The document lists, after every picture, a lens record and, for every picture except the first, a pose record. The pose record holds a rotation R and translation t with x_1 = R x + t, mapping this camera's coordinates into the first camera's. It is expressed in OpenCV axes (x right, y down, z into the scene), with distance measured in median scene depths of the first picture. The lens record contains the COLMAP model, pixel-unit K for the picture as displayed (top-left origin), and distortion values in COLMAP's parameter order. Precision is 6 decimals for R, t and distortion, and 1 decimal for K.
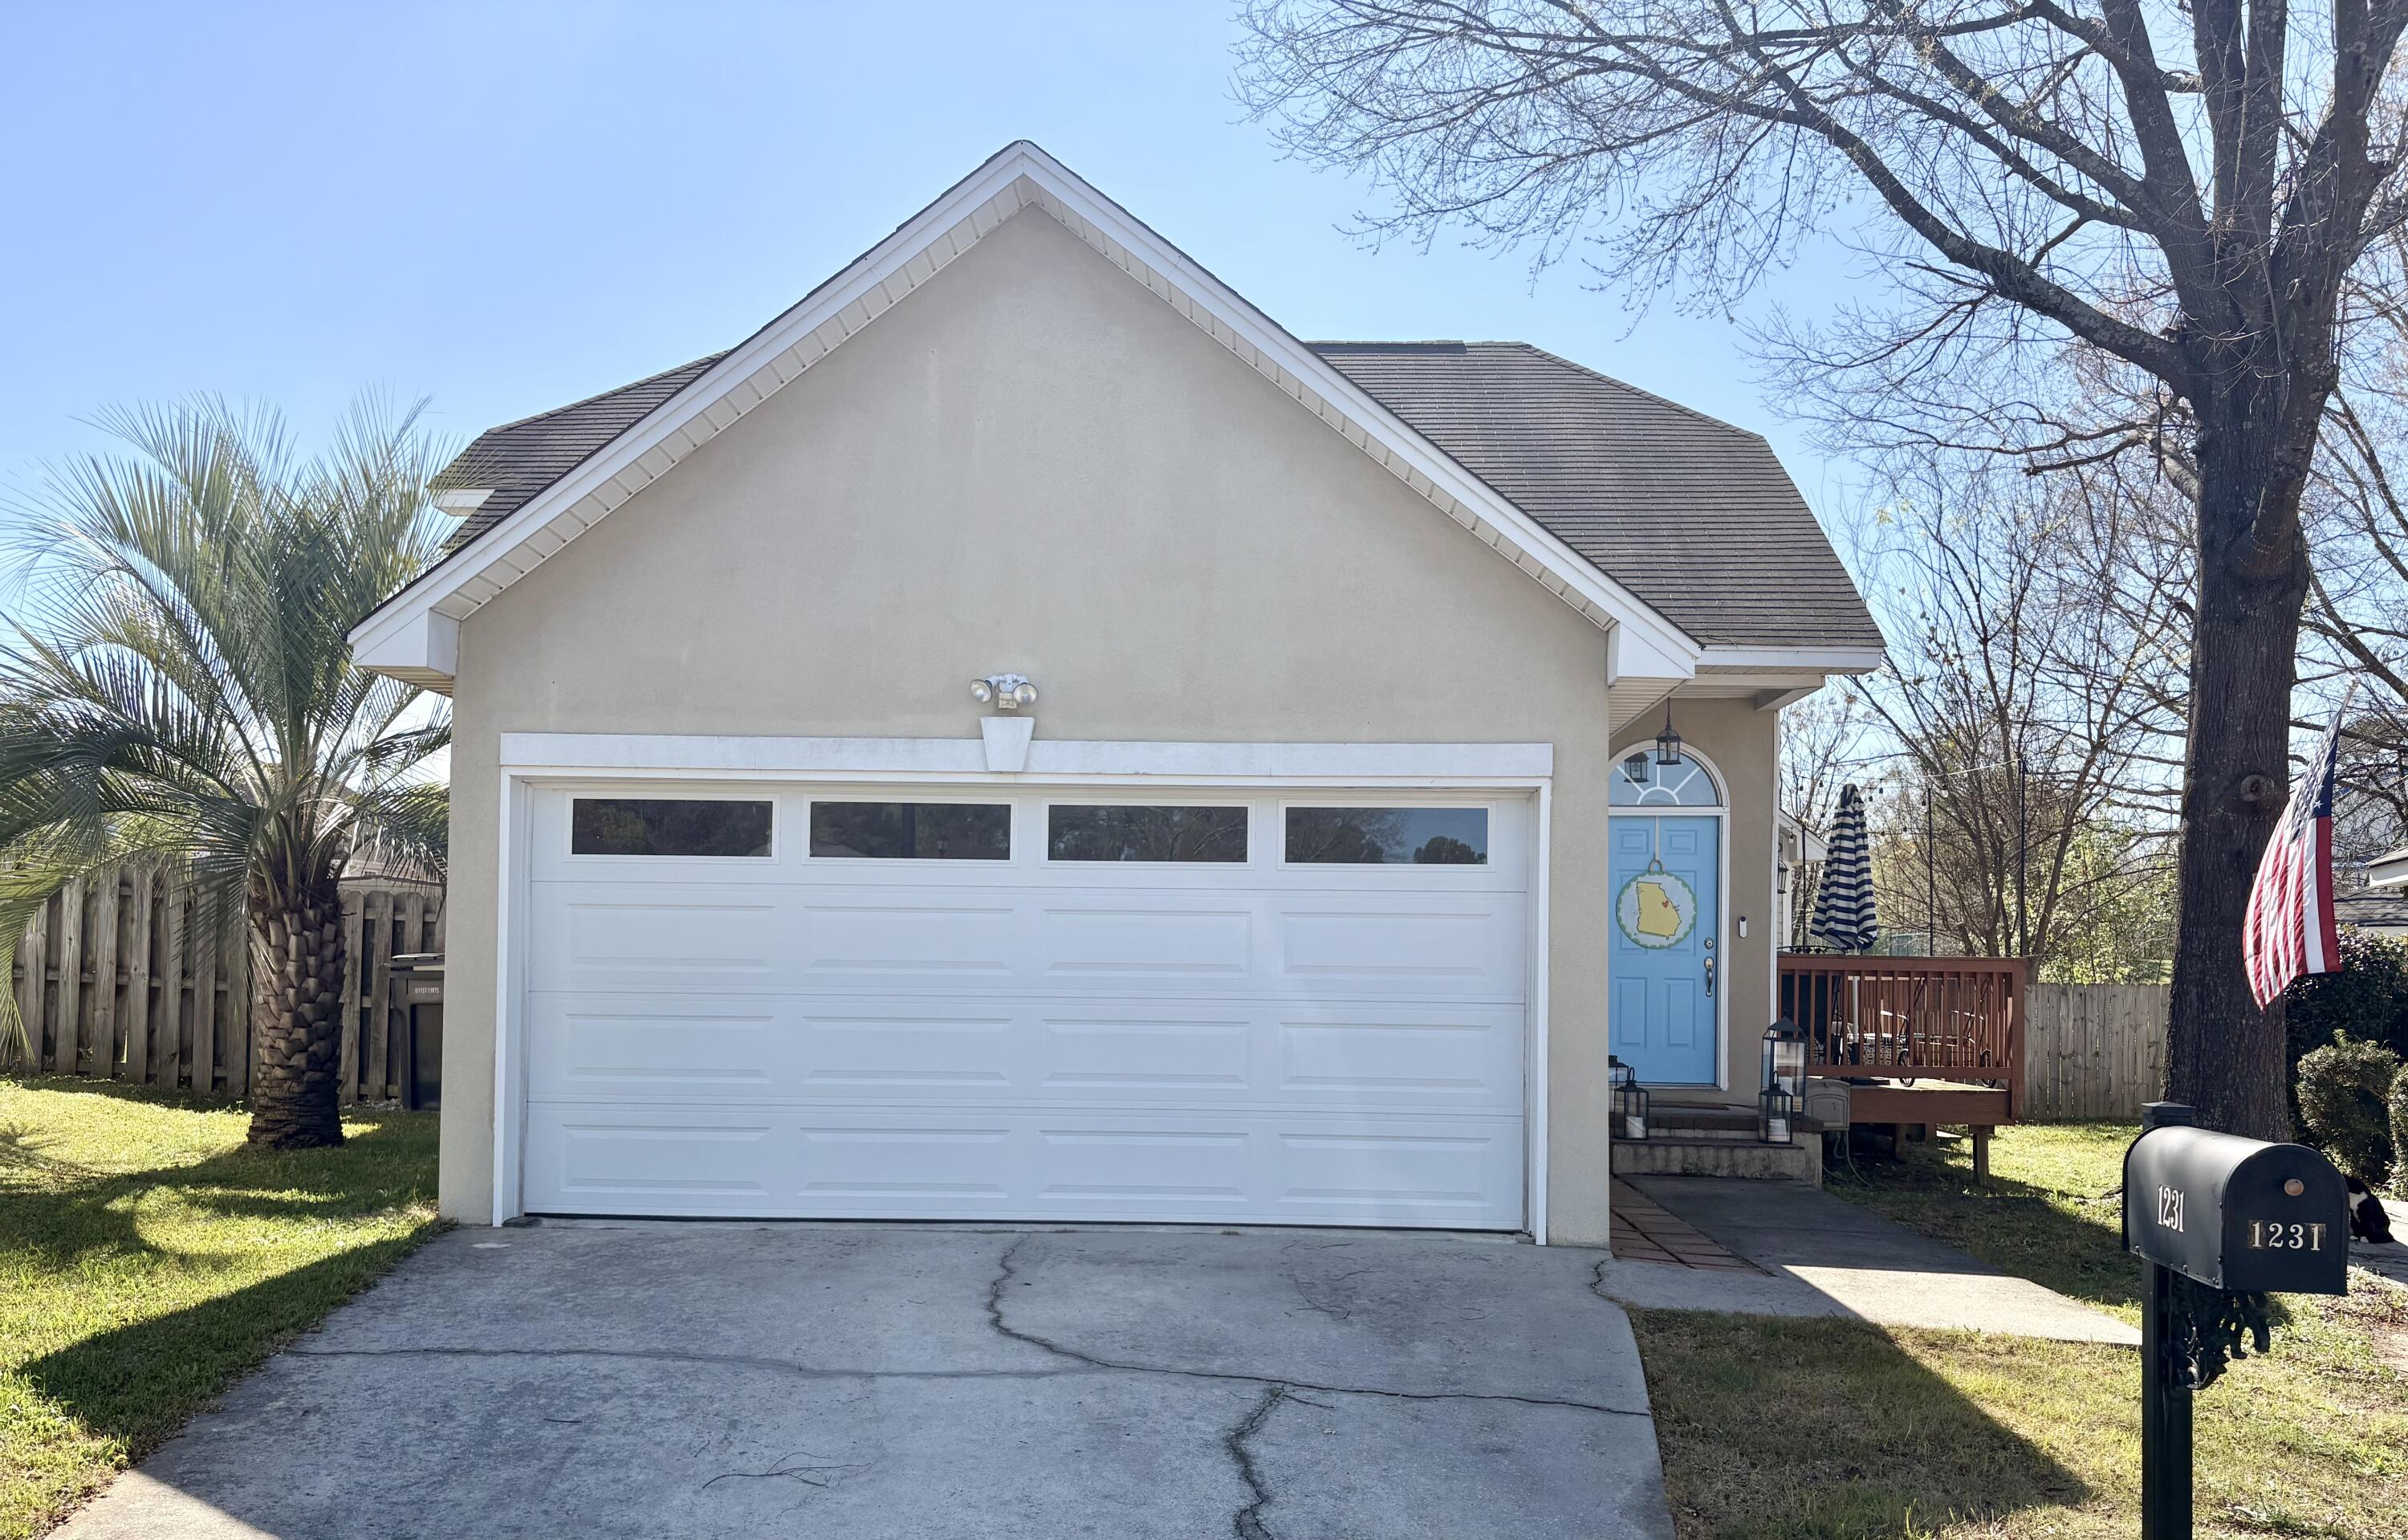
lens RADIAL K [[1789.1, 0, 1204.4], [0, 1789.1, 934.9], [0, 0, 1]] dist [0.003184, 0.004783]
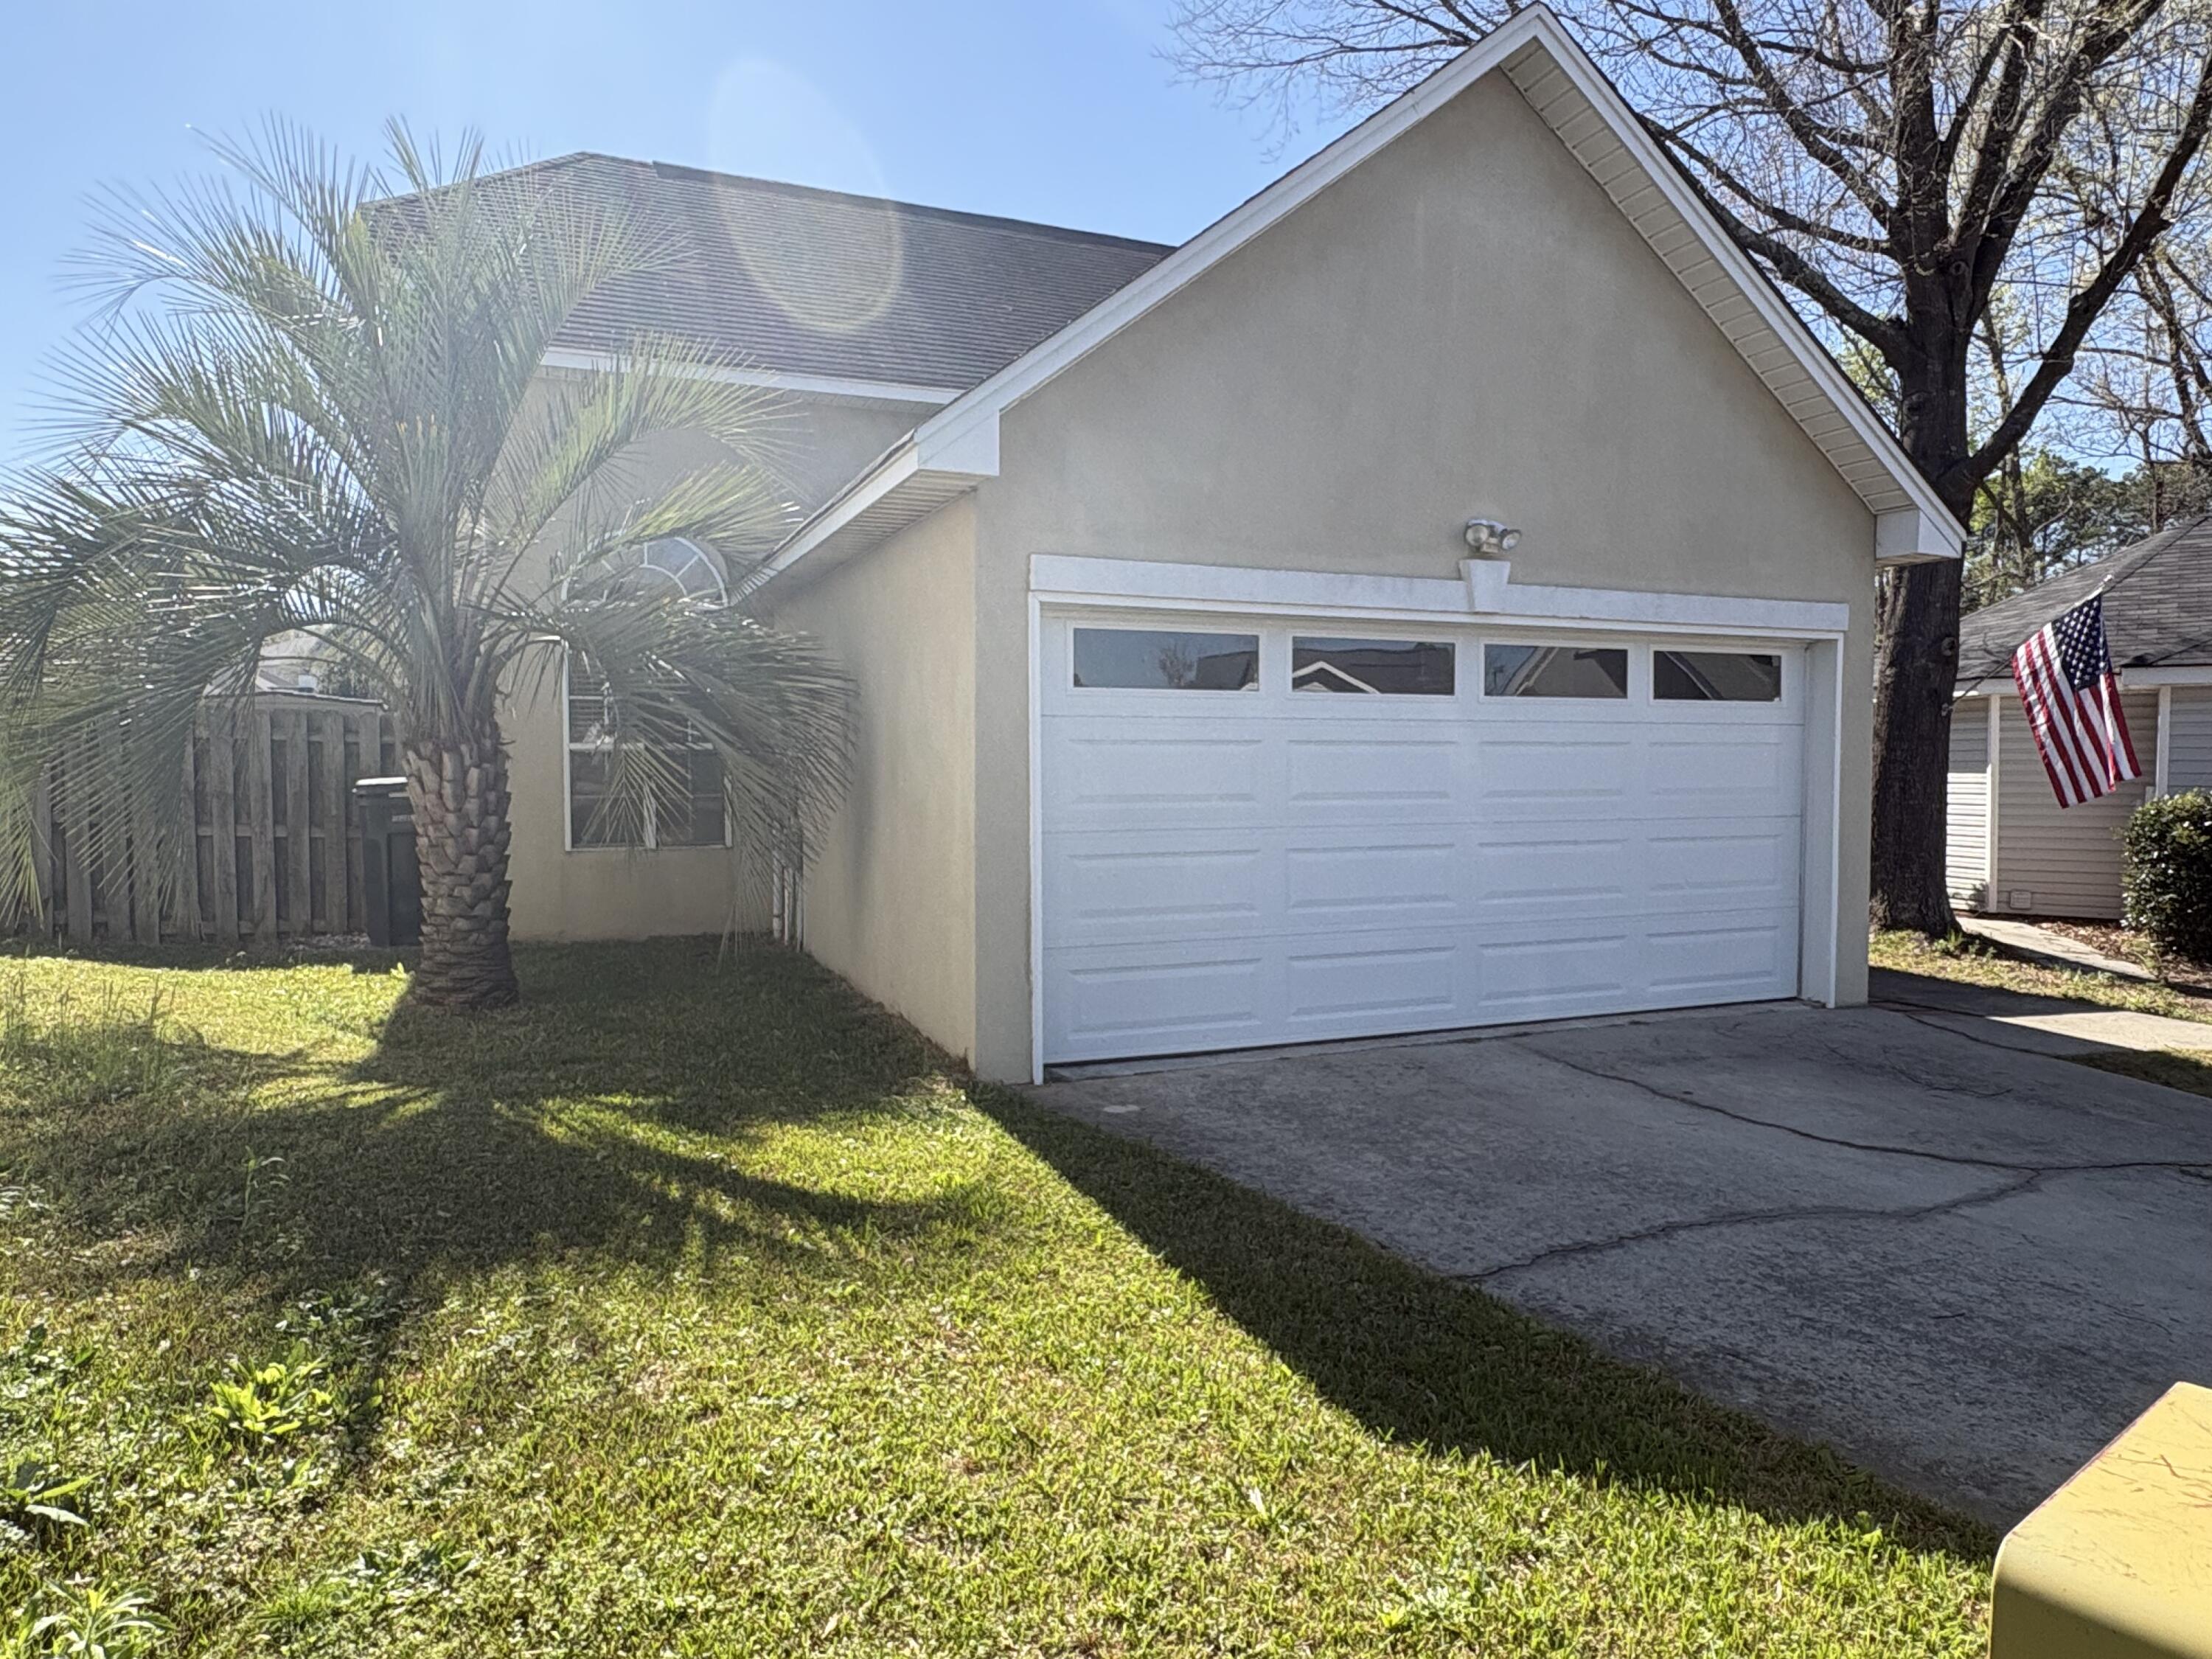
lens RADIAL K [[1382.9, 0, 1101.3], [0, 1382.9, 822.8], [0, 0, 1]] dist [-0.004823, 0.002249]
pose [[0.915561, -0.031701, 0.400929, -0.912724], [0.004426, 0.997623, 0.068773, -0.033422], [-0.402156, -0.061191, 0.913524, 0.464444]]
